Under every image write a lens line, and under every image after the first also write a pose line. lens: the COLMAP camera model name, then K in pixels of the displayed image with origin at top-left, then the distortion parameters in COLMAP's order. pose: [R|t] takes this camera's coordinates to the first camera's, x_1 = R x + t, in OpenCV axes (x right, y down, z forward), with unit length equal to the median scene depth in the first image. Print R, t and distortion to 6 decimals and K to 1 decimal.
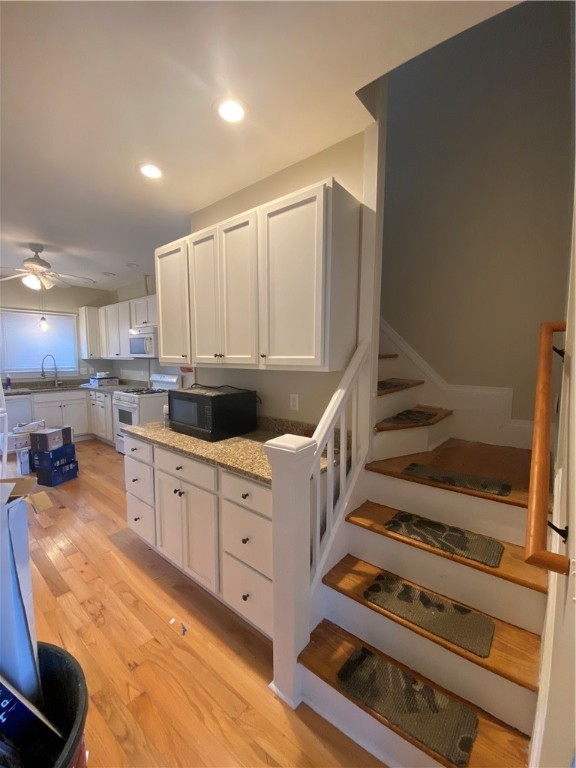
lens RADIAL K [[314.0, 0, 288.0], [0, 314.0, 384.0], [0, 0, 1]] dist [0.018979, -0.016790]
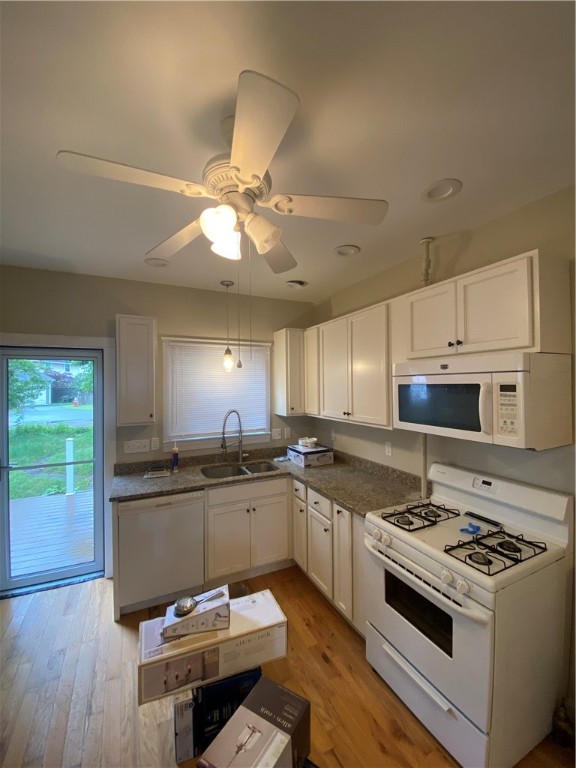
lens RADIAL K [[314.0, 0, 288.0], [0, 314.0, 384.0], [0, 0, 1]] dist [0.018979, -0.016790]
pose [[0.908868, -0.010678, -0.416947, -0.409809], [-0.029647, 0.995490, -0.090118, -0.090720], [0.416028, 0.094266, 0.904453, 0.494550]]
